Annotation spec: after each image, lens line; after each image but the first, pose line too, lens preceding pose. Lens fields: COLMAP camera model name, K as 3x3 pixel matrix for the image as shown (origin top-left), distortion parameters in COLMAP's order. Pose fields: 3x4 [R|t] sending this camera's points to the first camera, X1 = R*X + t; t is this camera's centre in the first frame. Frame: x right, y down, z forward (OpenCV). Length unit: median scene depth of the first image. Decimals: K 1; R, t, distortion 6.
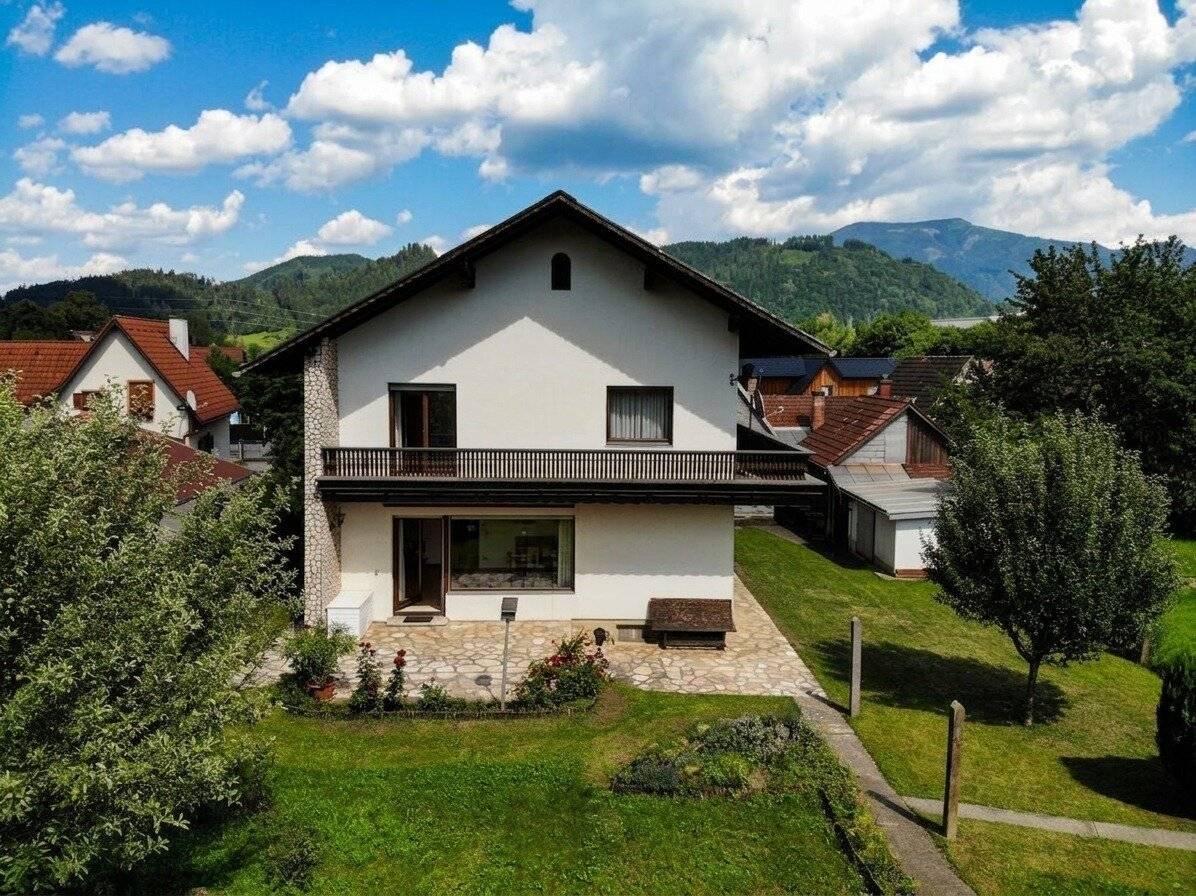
lens RADIAL K [[873.6, 0, 598.0], [0, 873.6, 448.0], [0, 0, 1]] dist [-0.007571, -0.009297]
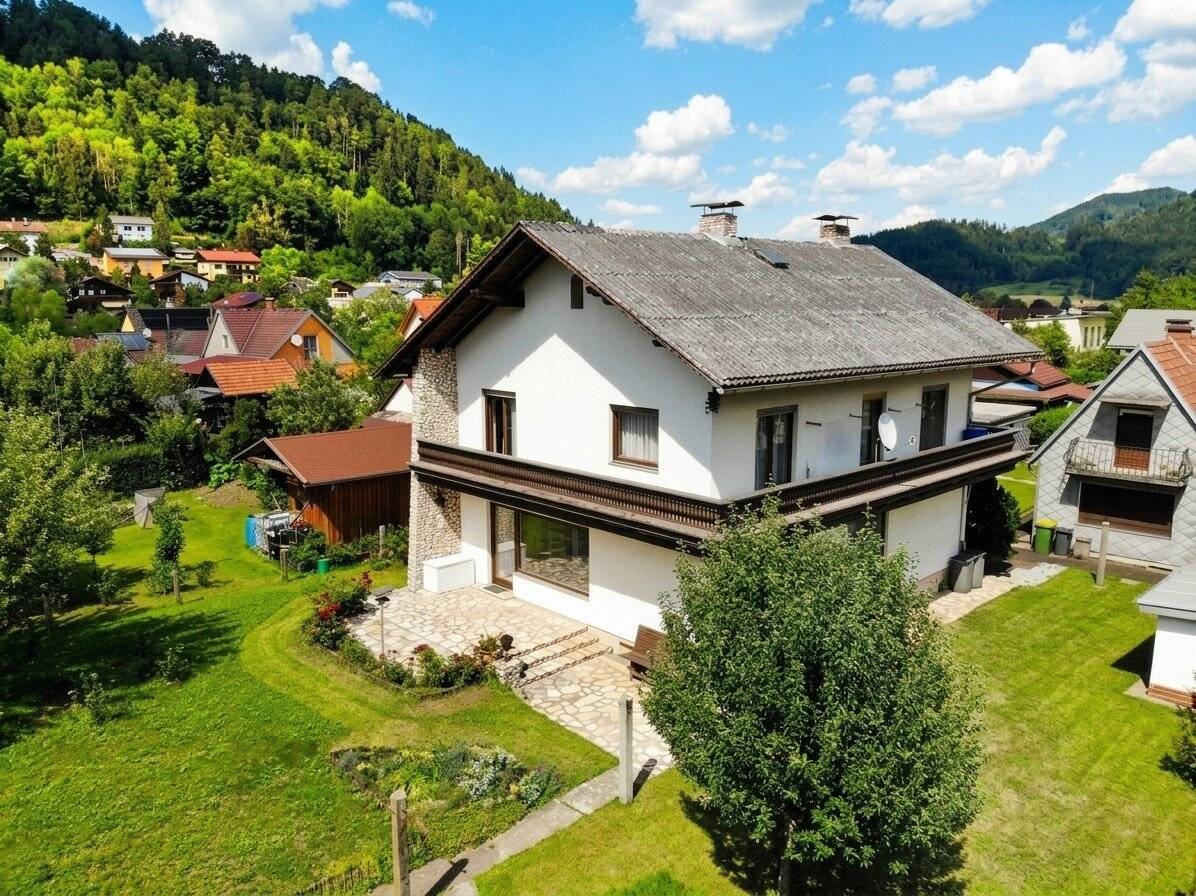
lens RADIAL K [[873.6, 0, 598.0], [0, 873.6, 448.0], [0, 0, 1]] dist [-0.007571, -0.009297]
pose [[0.686636, 0.107487, -0.719011, 0.723978], [-0.073481, 0.994206, 0.078454, -0.098672], [0.723278, -0.001035, 0.690556, 0.302266]]
